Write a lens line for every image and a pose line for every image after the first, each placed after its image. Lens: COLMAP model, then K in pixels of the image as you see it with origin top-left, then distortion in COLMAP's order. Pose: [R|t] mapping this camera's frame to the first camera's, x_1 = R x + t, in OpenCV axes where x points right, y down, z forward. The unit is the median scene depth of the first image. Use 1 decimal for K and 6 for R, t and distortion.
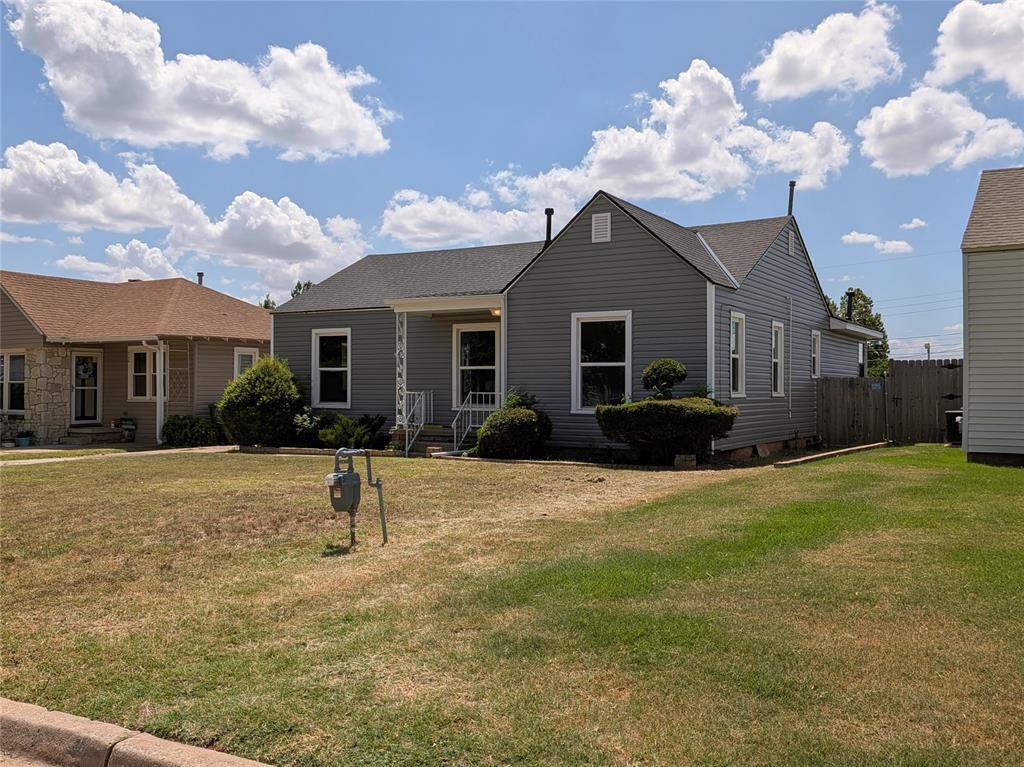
lens RADIAL K [[937.1, 0, 514.5], [0, 937.1, 378.1], [0, 0, 1]] dist [0.042896, 0.000000]
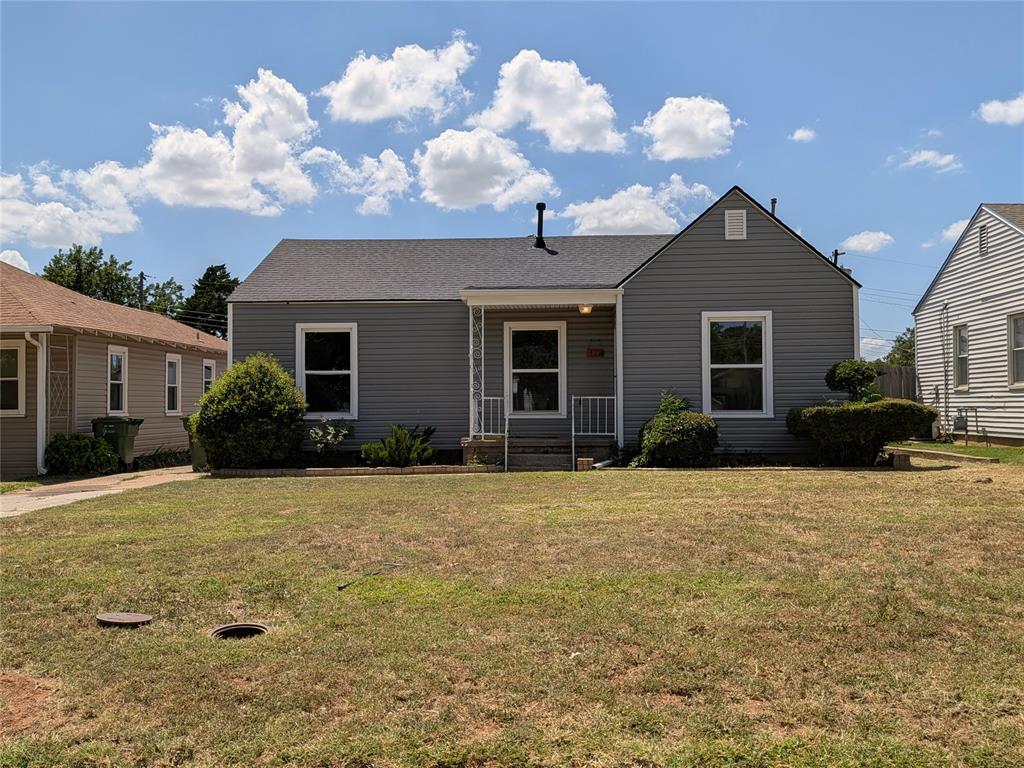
lens RADIAL K [[937.1, 0, 511.2], [0, 937.1, 392.0], [0, 0, 1]] dist [0.042896, 0.000000]
pose [[0.887593, -0.002835, 0.460621, -0.426554], [0.004305, 0.999988, -0.002141, 0.009944], [-0.460609, 0.003883, 0.887595, 0.188958]]
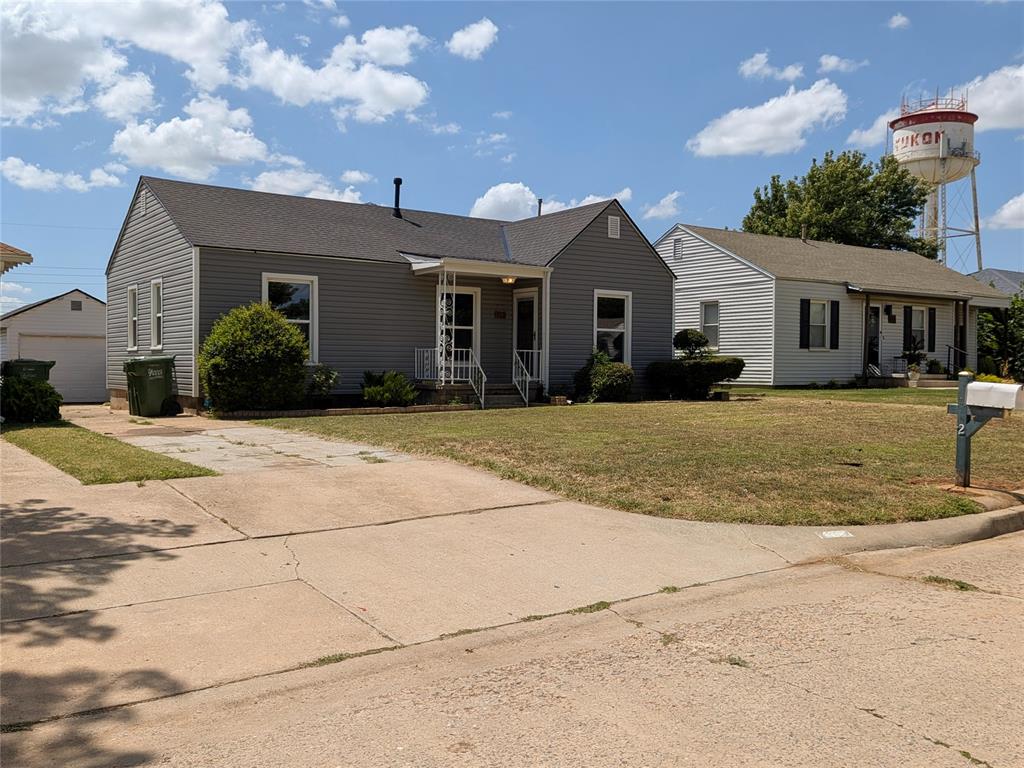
lens RADIAL K [[937.1, 0, 511.4], [0, 937.1, 383.7], [0, 0, 1]] dist [0.042896, 0.000000]
pose [[0.408322, -0.017633, 0.912667, -0.901587], [-0.018718, 0.999441, 0.027684, 0.020672], [-0.912646, -0.028387, 0.407764, 0.446205]]
